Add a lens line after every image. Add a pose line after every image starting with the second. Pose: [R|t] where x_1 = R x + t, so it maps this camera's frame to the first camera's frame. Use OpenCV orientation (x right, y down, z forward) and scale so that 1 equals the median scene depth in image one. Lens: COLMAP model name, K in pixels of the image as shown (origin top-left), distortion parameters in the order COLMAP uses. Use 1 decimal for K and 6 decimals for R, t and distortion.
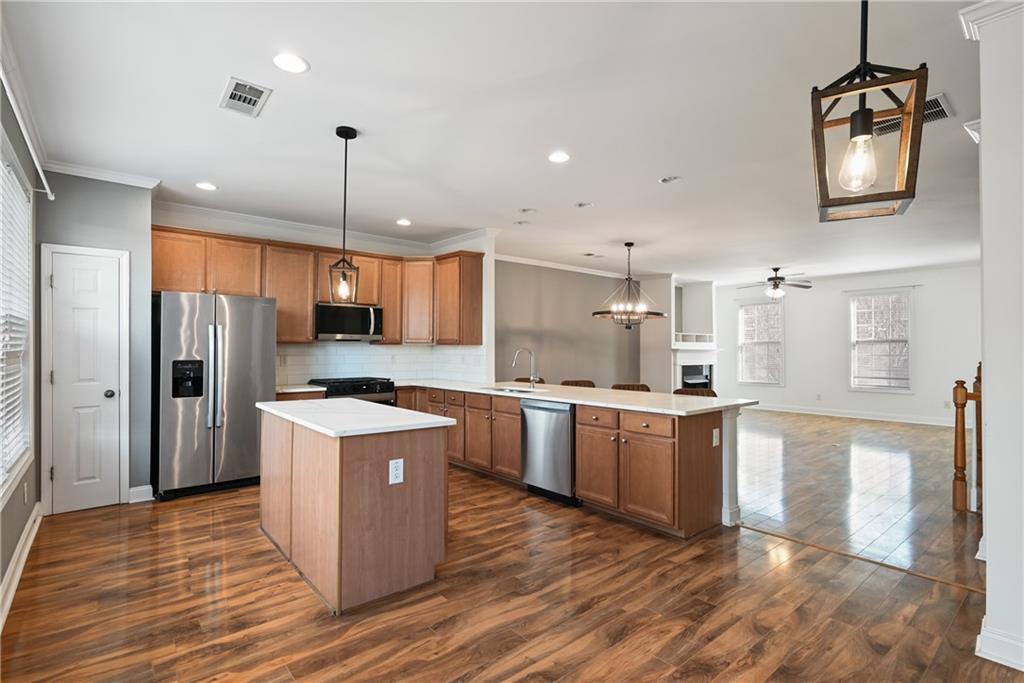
lens RADIAL K [[489.9, 0, 512.0], [0, 489.9, 341.5], [0, 0, 1]] dist [-0.001740, -0.000250]
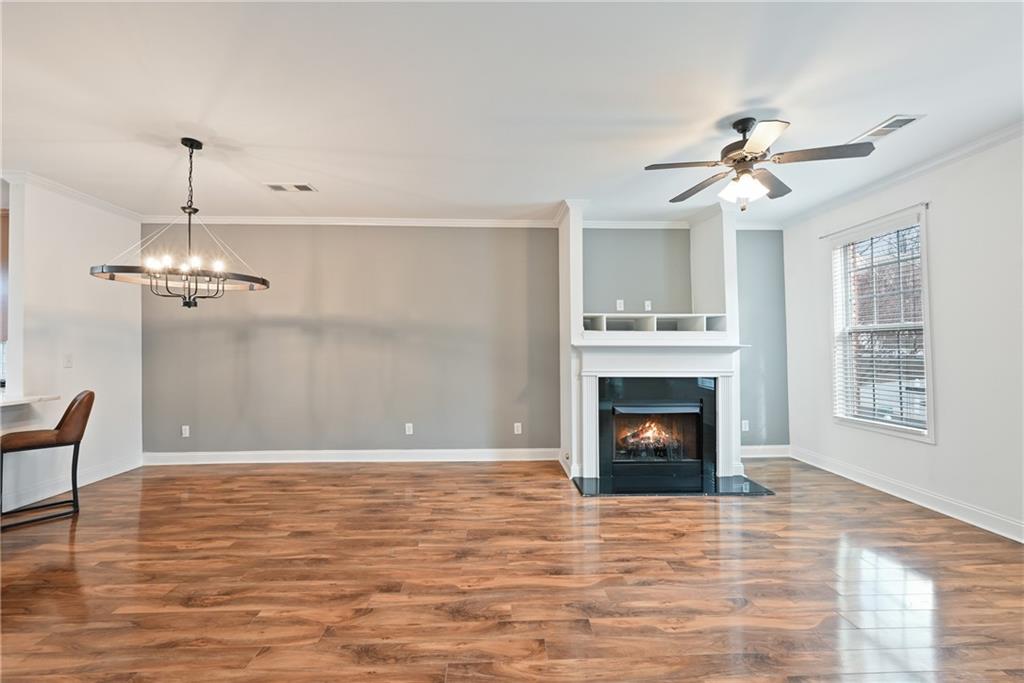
lens RADIAL K [[429.7, 0, 509.3], [0, 429.7, 337.7], [0, 0, 1]] dist [0.000557, 0.000026]
pose [[0.794500, -0.012196, -0.607142, 0.935343], [0.010427, 0.999925, -0.006442, 0.015332], [0.607175, -0.001213, 0.794567, 1.015136]]
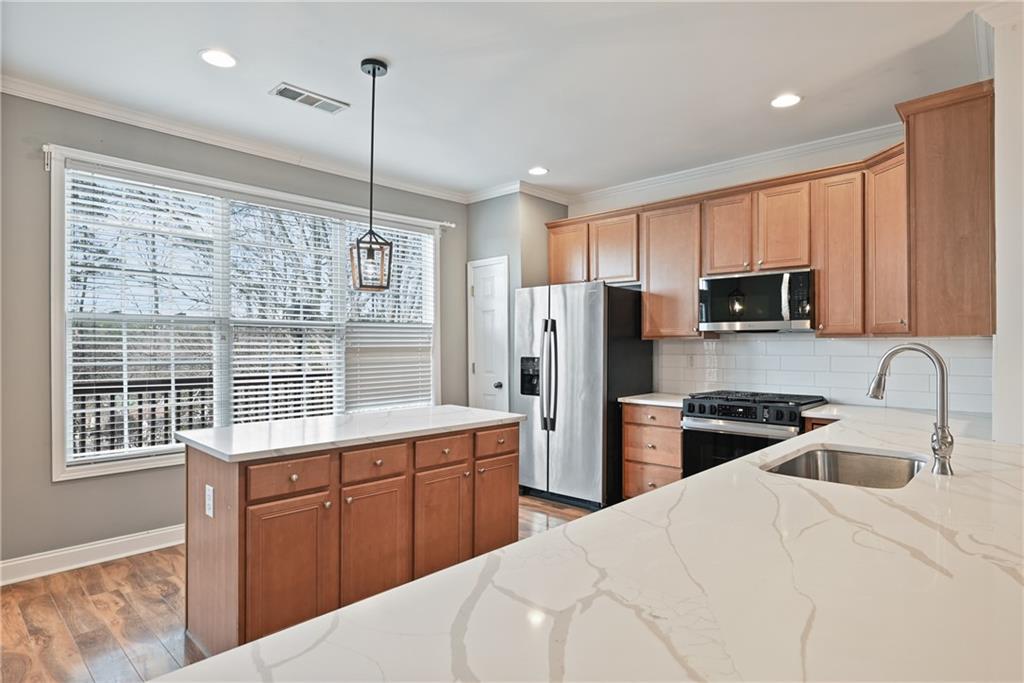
lens RADIAL K [[553.6, 0, 515.0], [0, 553.6, 346.5], [0, 0, 1]] dist [-0.001545, 0.000492]
pose [[0.120253, 0.002216, -0.992741, 0.327817], [0.014409, 0.999888, 0.003978, 0.009653], [0.992639, -0.014782, 0.120208, 0.645718]]
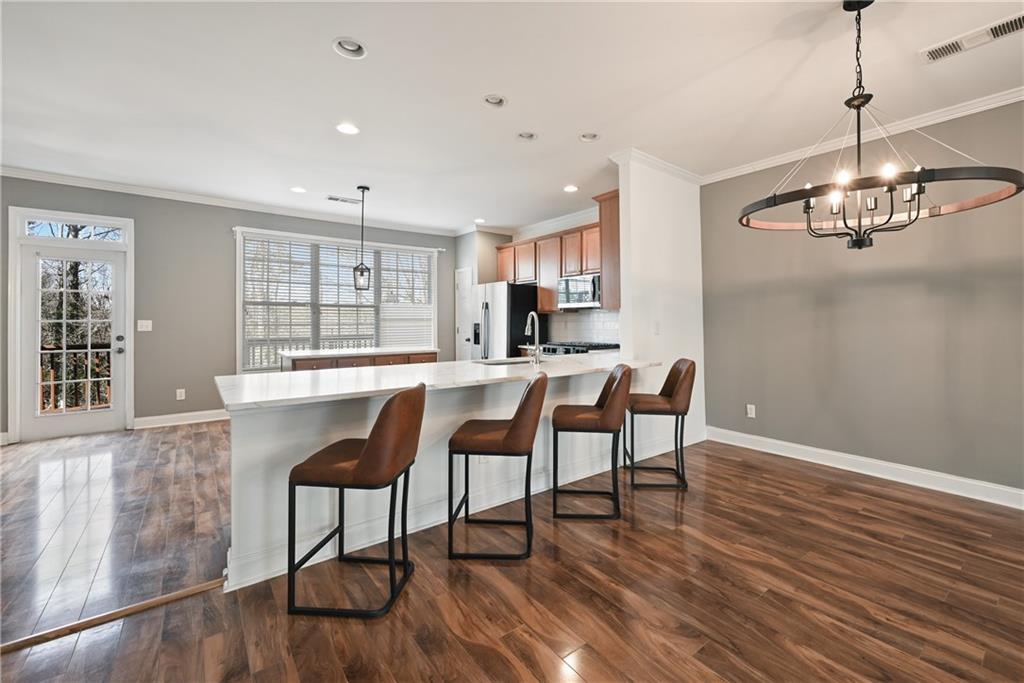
lens RADIAL K [[425.7, 0, 515.3], [0, 425.7, 319.2], [0, 0, 1]] dist [0.000887, 0.000097]
pose [[-0.044385, -0.005697, -0.998998, 0.656932], [0.015656, 0.999857, -0.006398, 0.027525], [0.998892, -0.015924, -0.044290, 0.926299]]
